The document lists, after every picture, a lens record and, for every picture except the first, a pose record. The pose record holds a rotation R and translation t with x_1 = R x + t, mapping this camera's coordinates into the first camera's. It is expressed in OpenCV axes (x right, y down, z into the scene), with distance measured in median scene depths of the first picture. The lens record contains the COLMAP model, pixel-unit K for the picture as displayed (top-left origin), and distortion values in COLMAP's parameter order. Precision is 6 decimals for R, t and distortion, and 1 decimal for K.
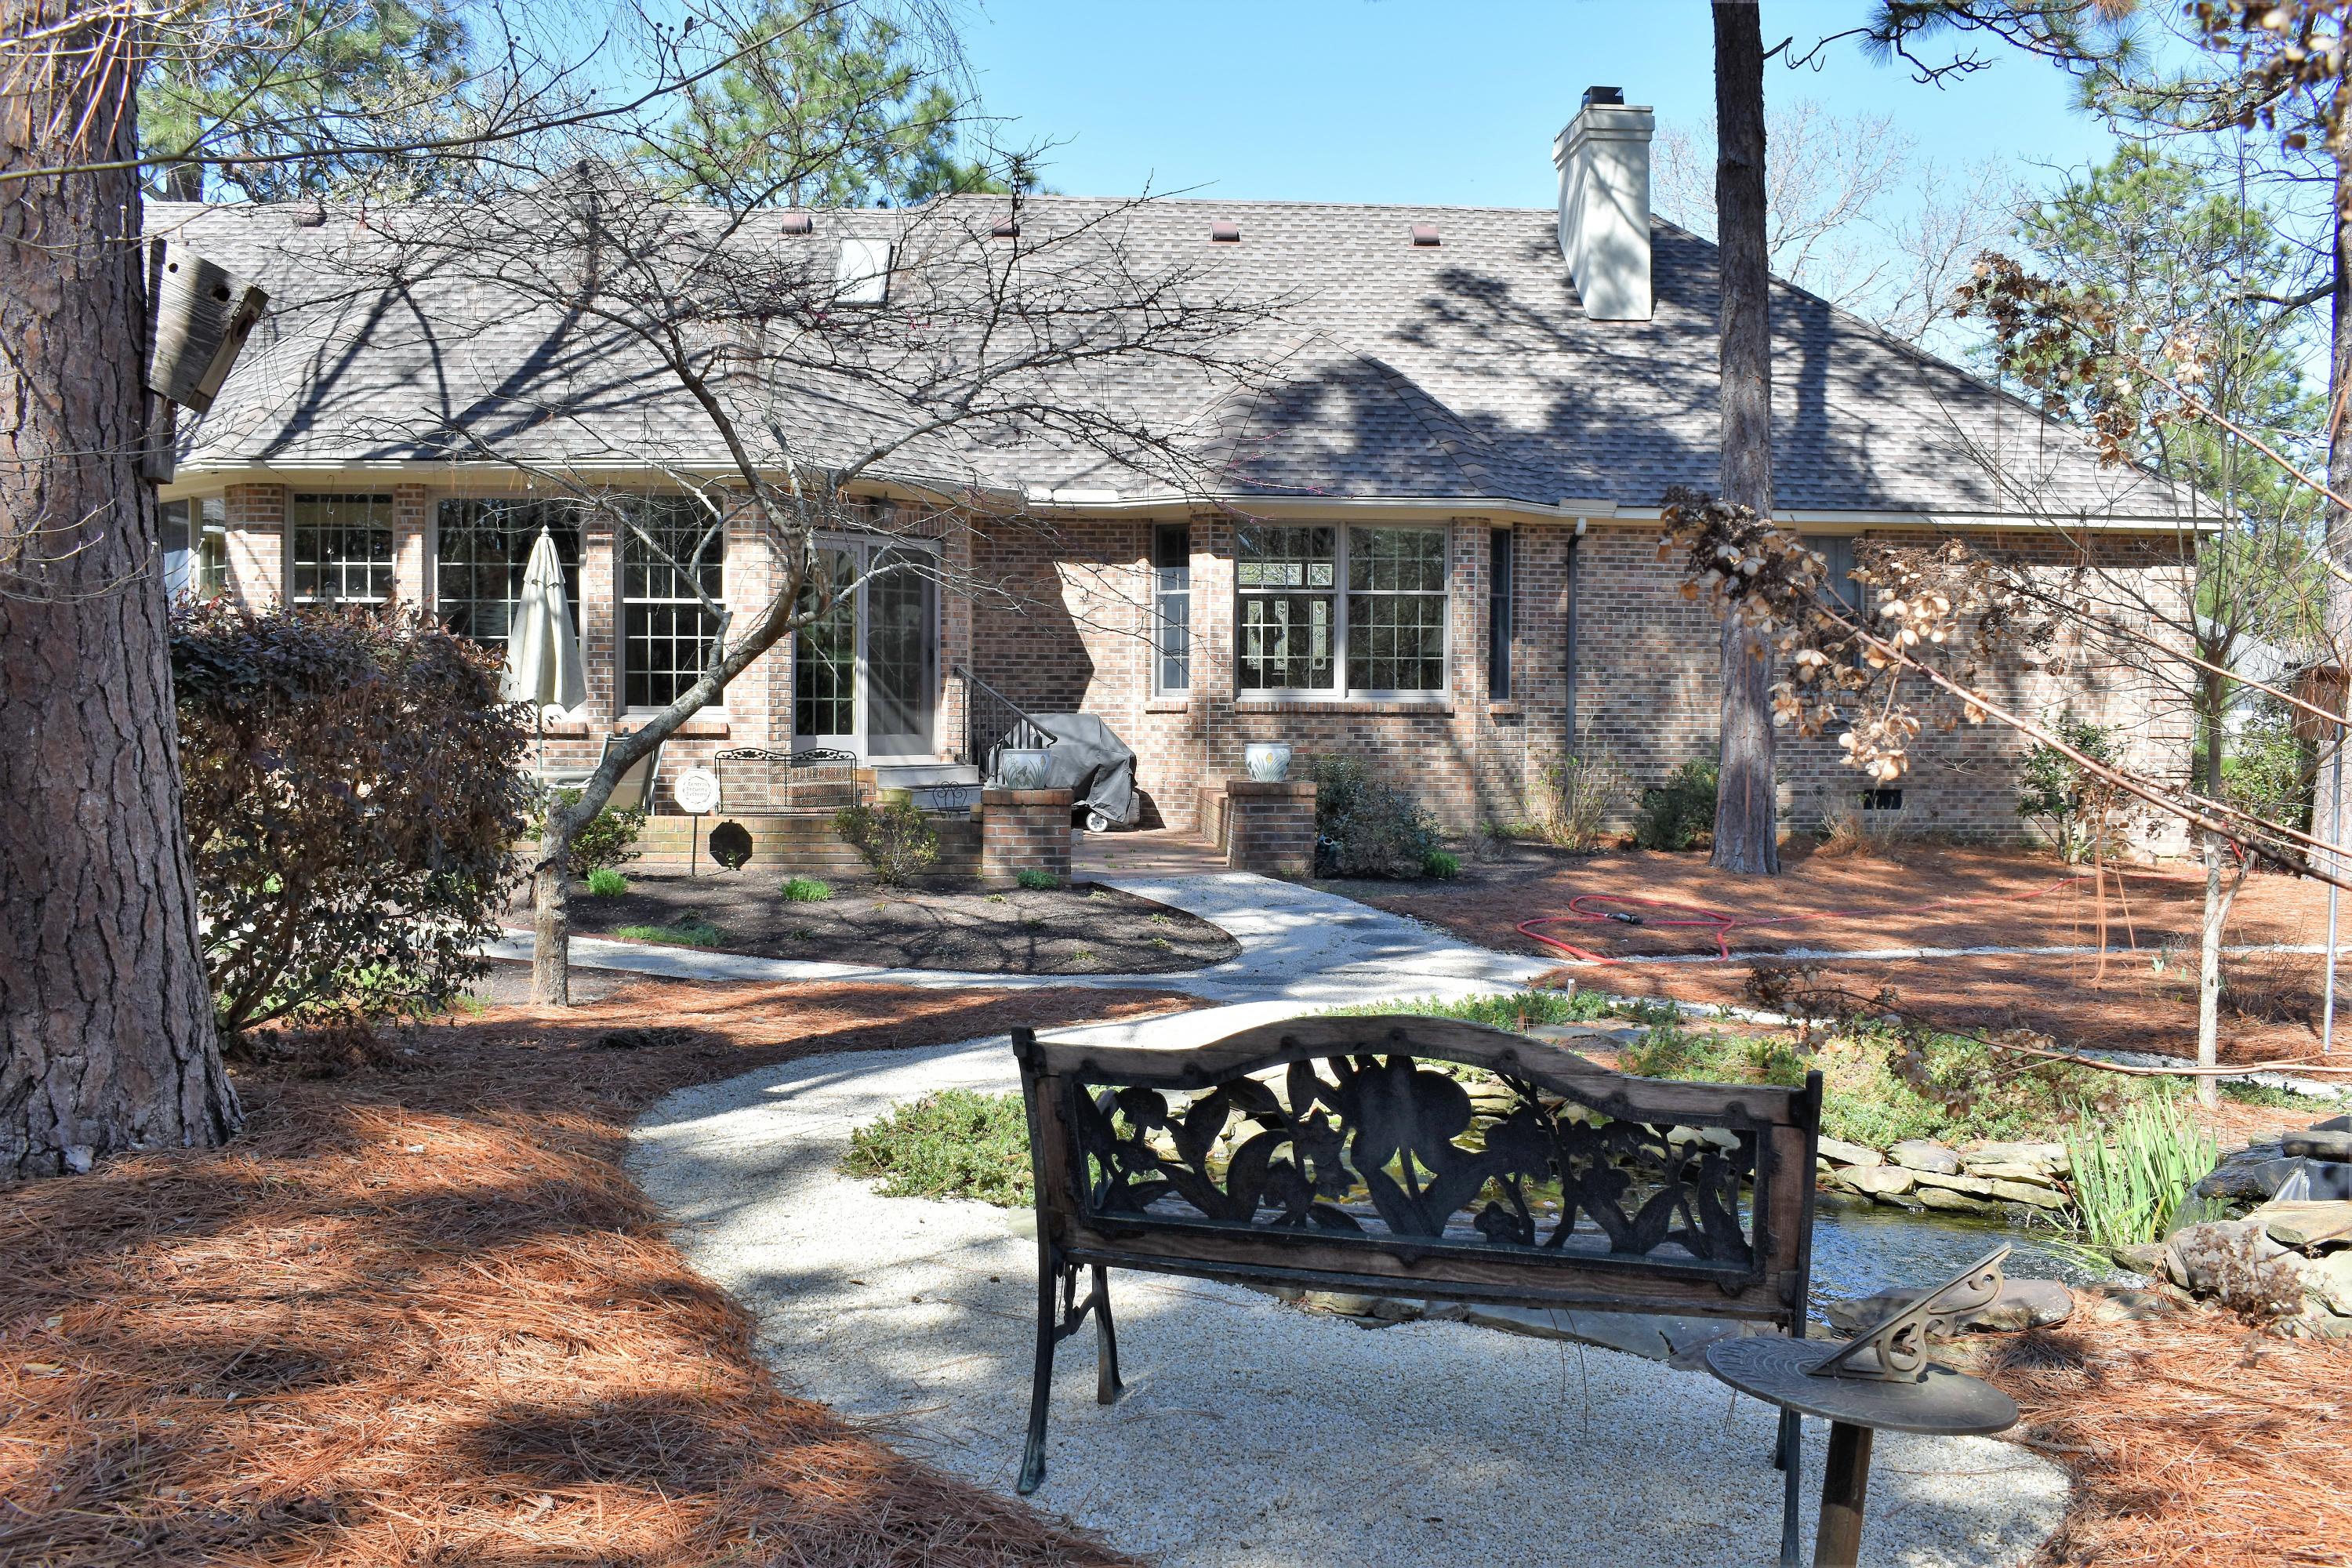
lens RADIAL K [[2145.2, 0, 1184.2], [0, 2145.2, 787.9], [0, 0, 1]] dist [-0.072121, 0.000000]
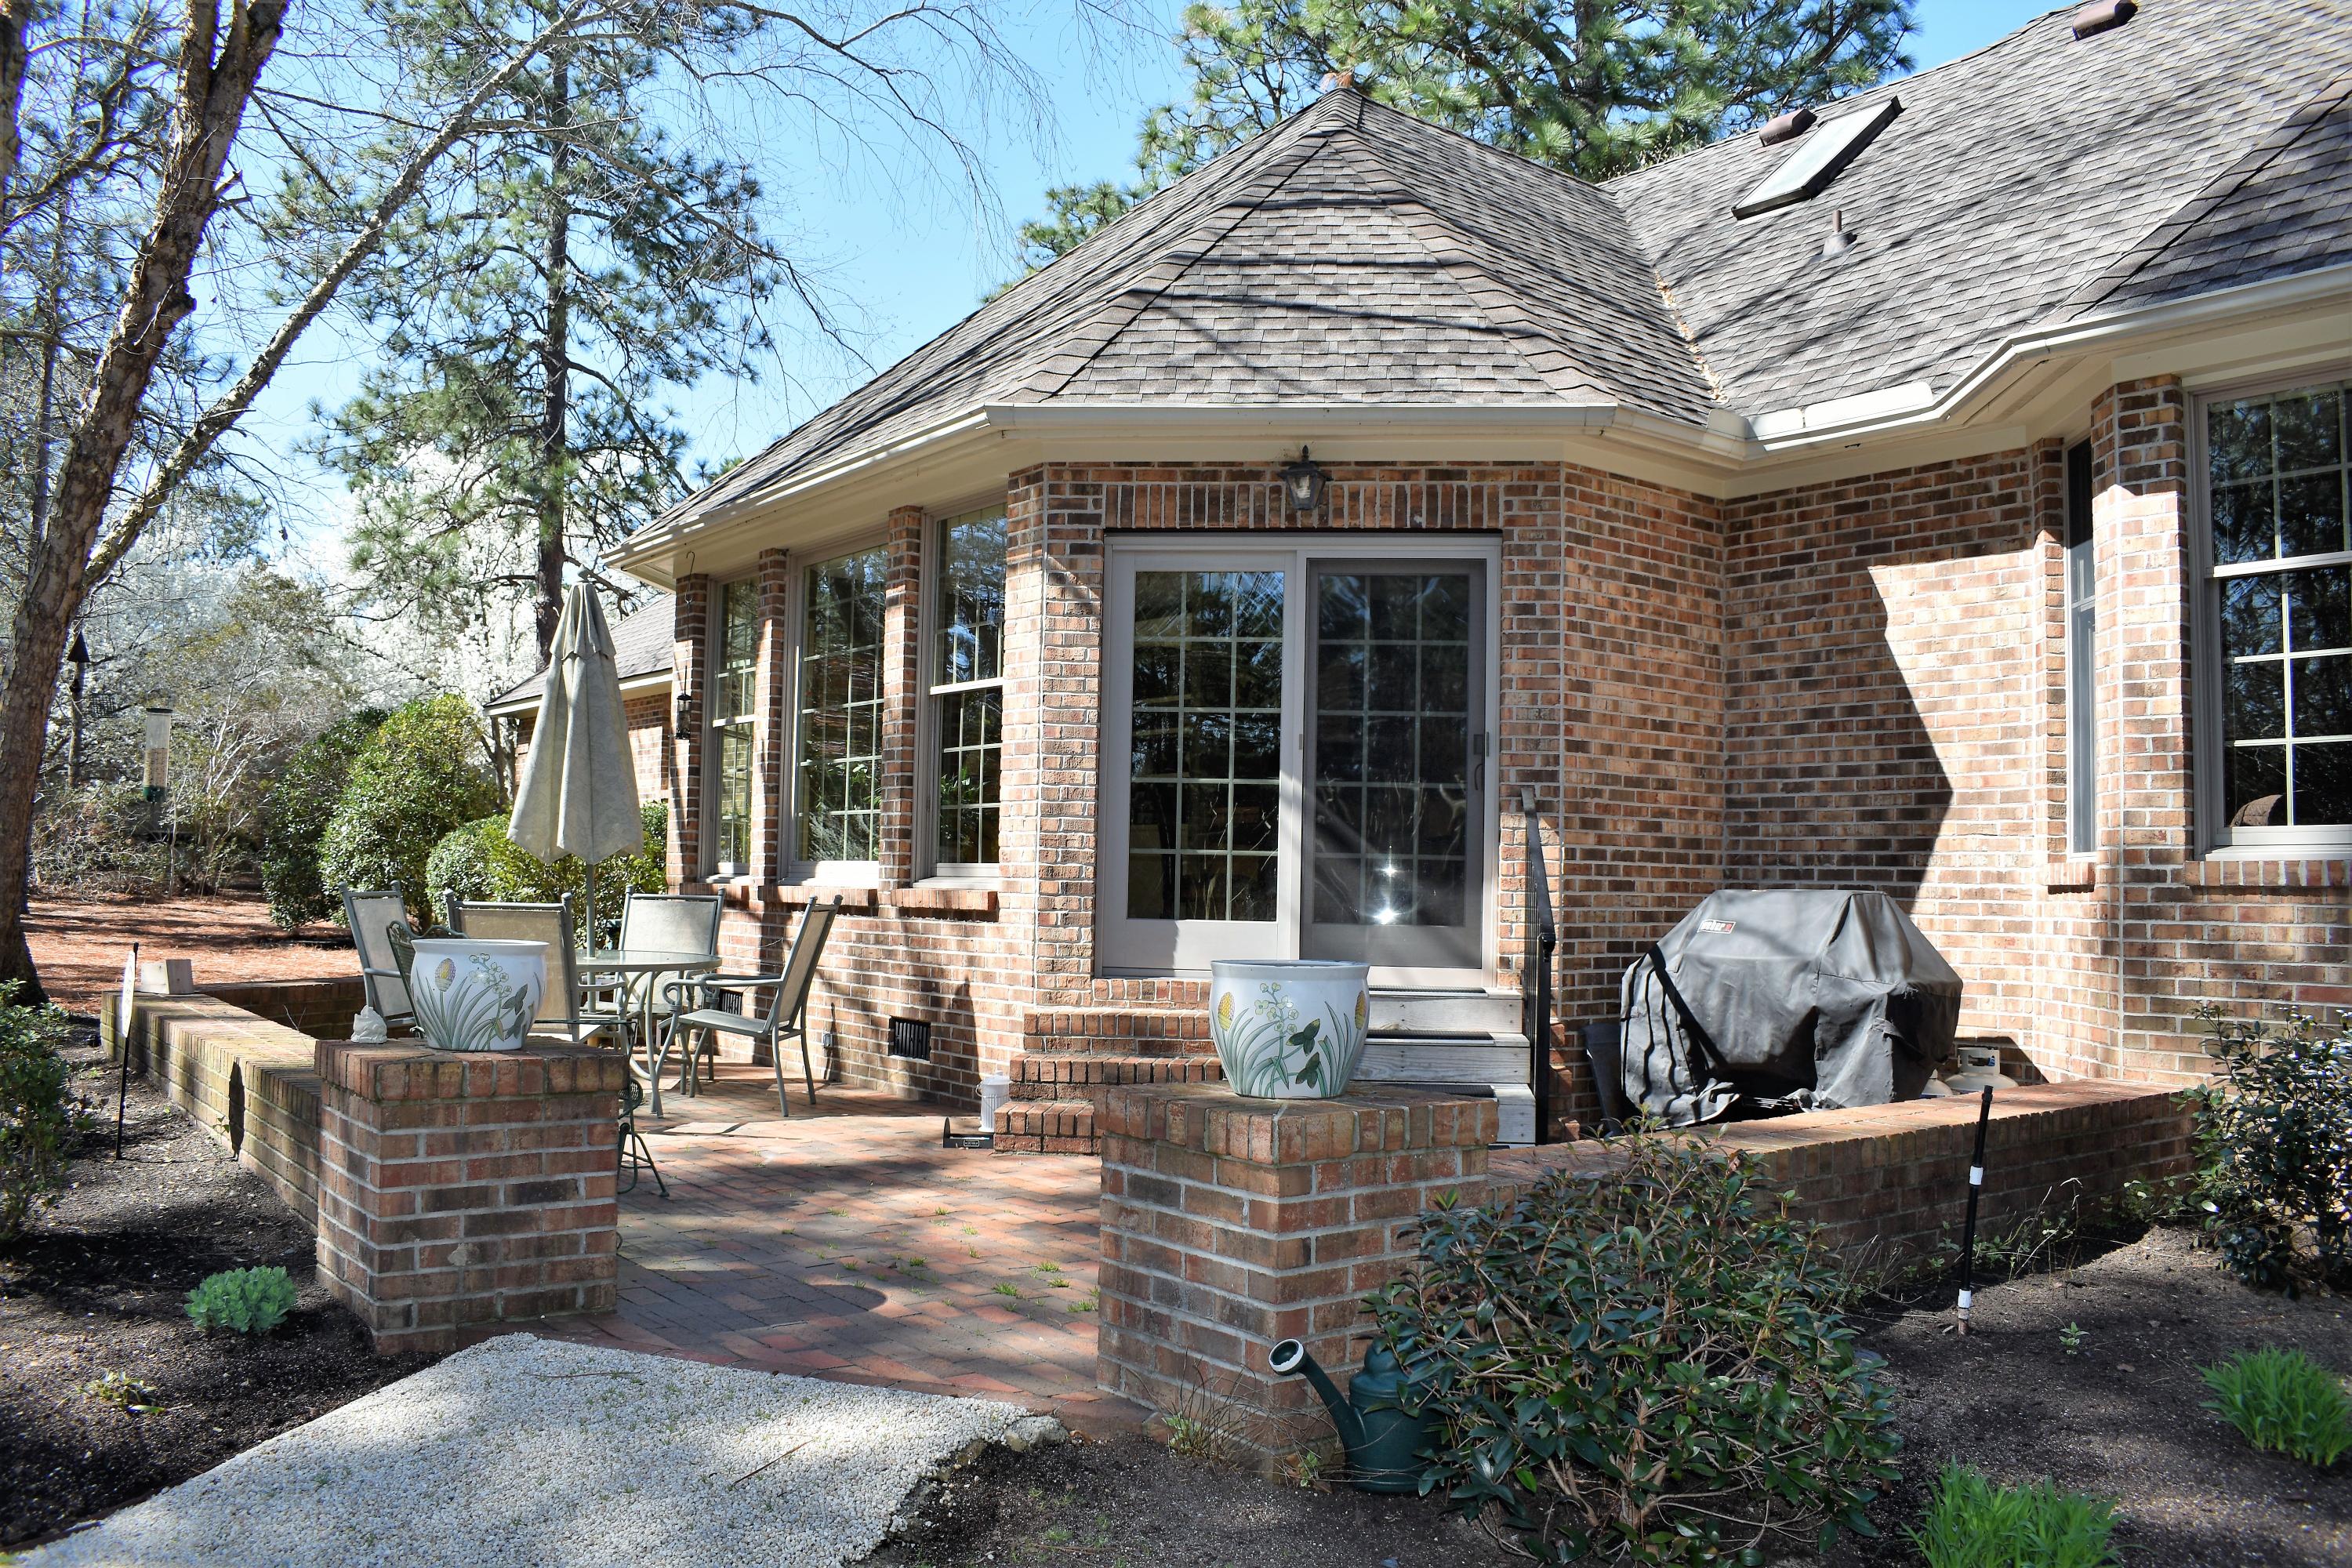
lens RADIAL K [[1847.2, 0, 1159.4], [0, 1847.2, 785.9], [0, 0, 1]] dist [-0.084209, -0.000544]
pose [[0.546115, -0.040434, -0.836734, 0.197772], [-0.051019, 0.995375, -0.081399, -0.019009], [0.836155, 0.087142, 0.541527, 0.704987]]
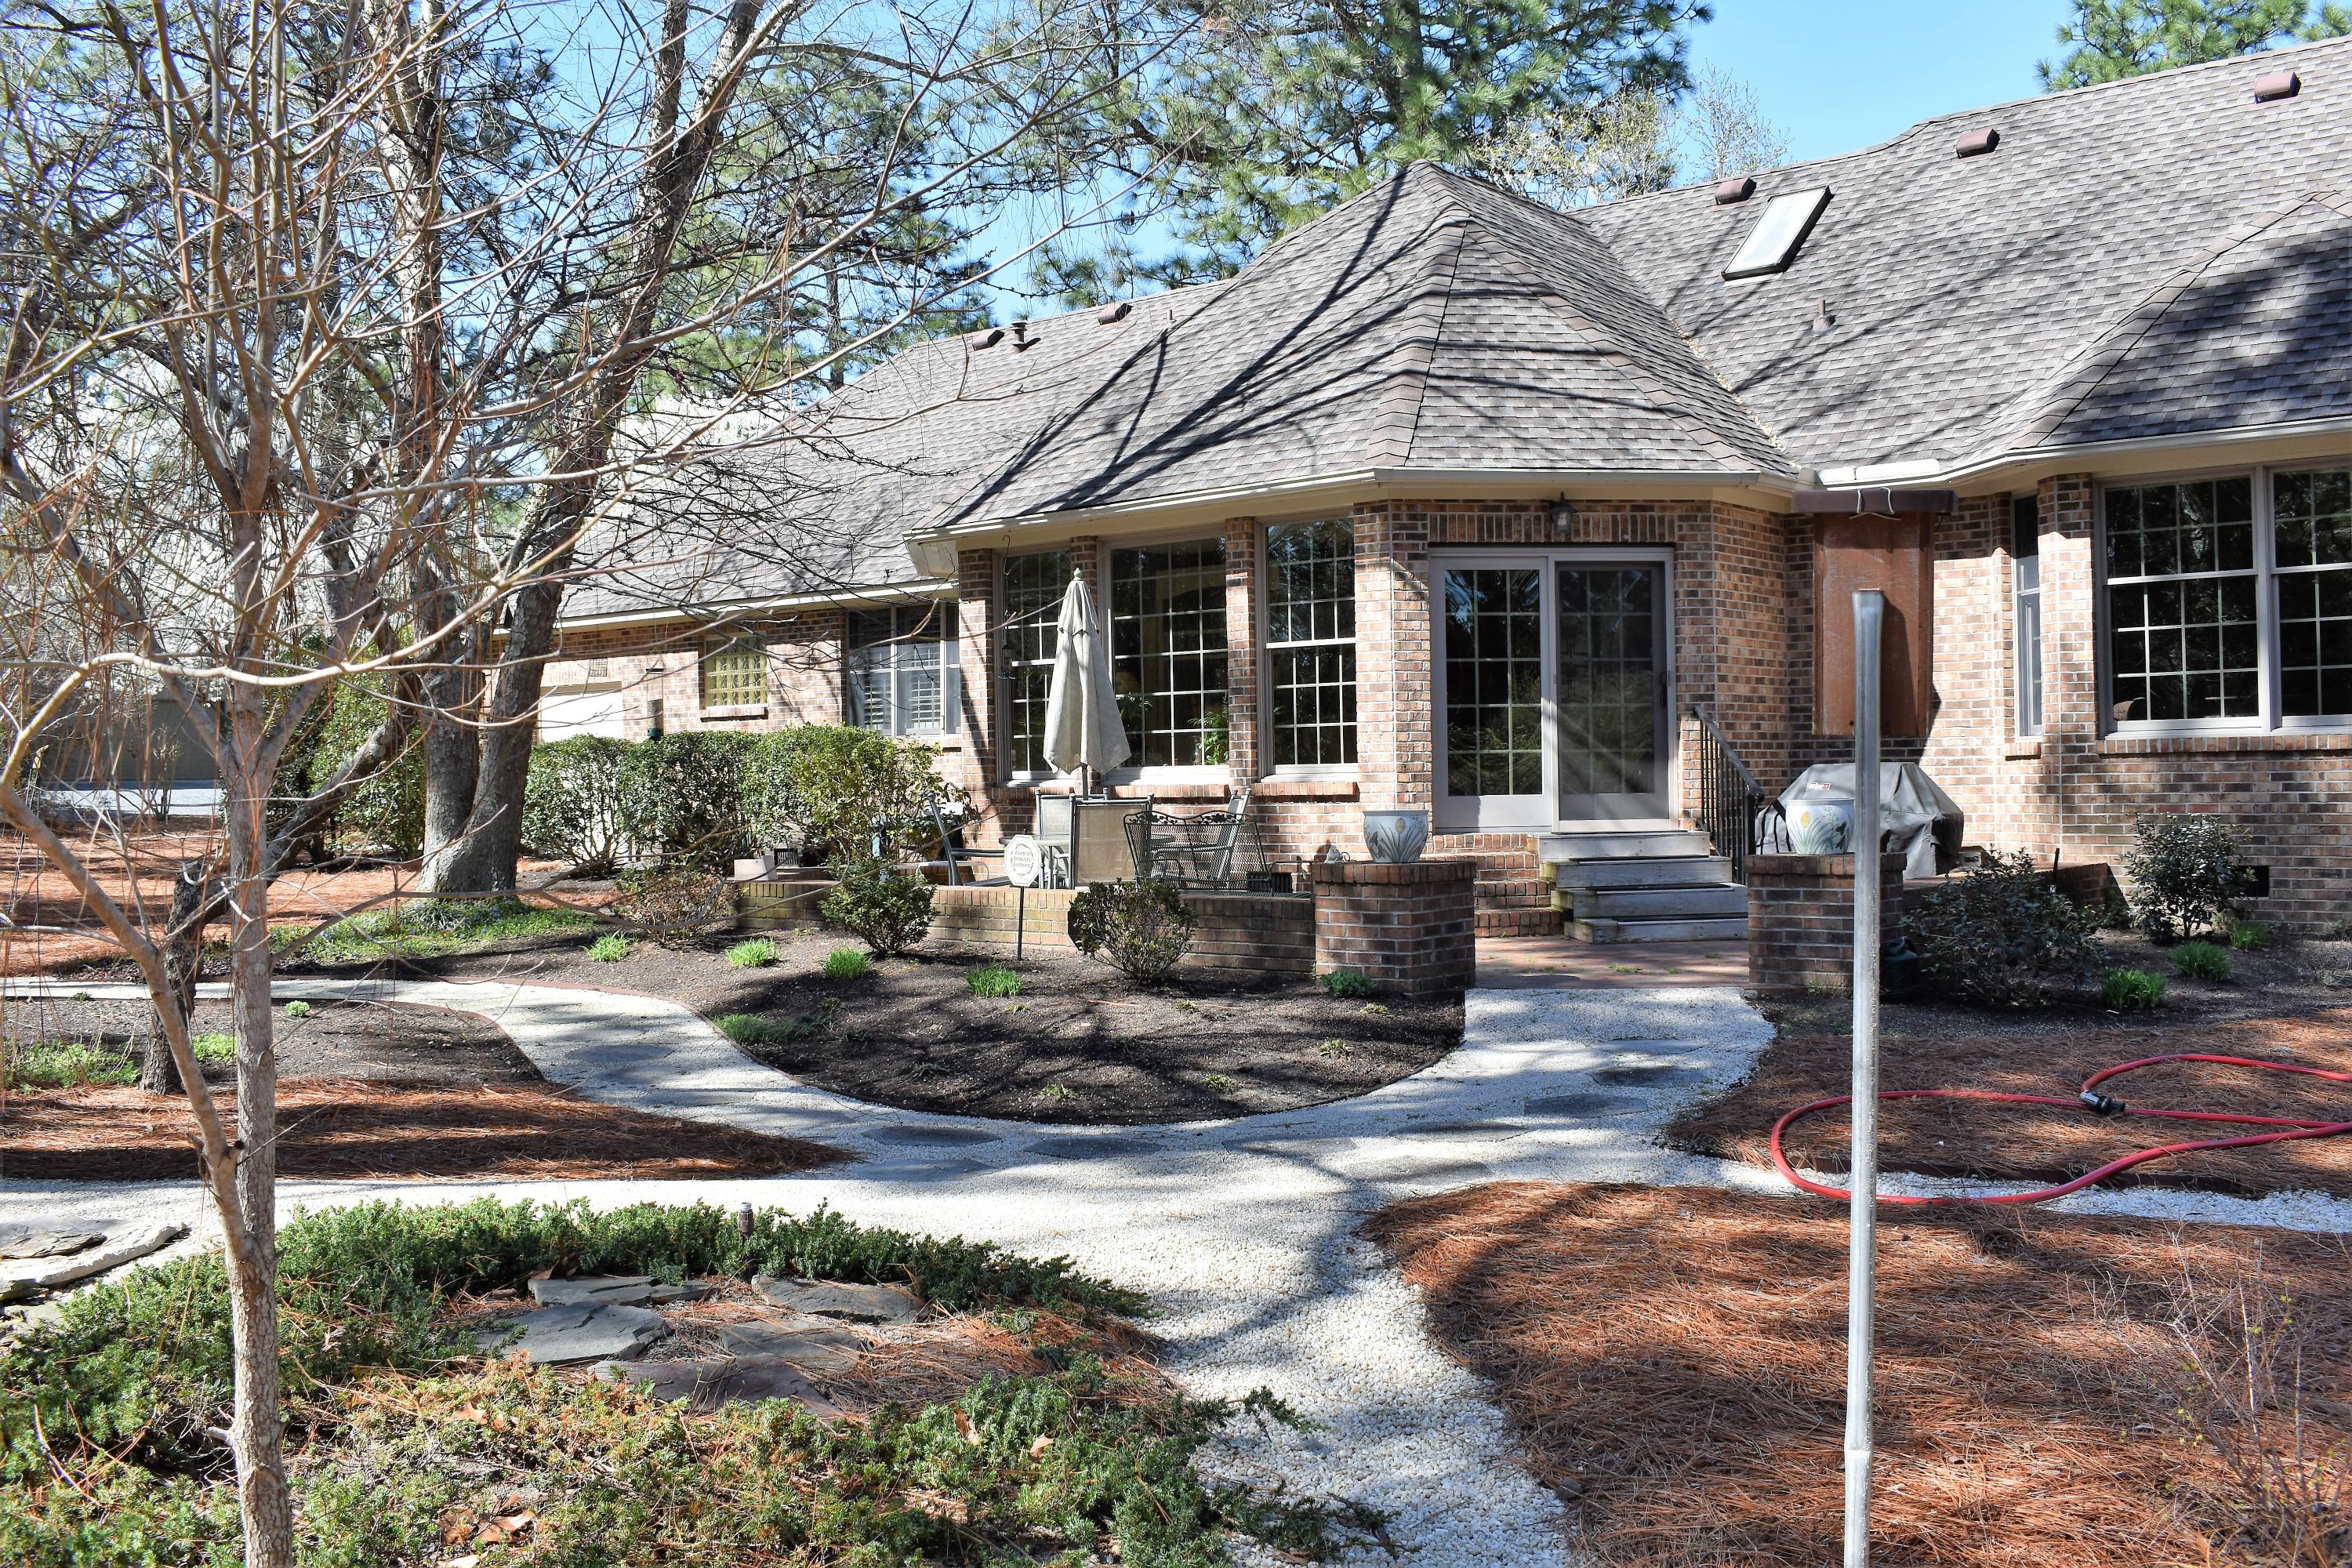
lens RADIAL K [[2153.1, 0, 1181.4], [0, 2153.1, 779.9], [0, 0, 1]] dist [-0.065935, 0.000000]
pose [[0.716535, -0.018460, -0.697307, 0.304762], [-0.007426, 0.999391, -0.034088, -0.001482], [0.697512, 0.029603, 0.715961, 0.309720]]
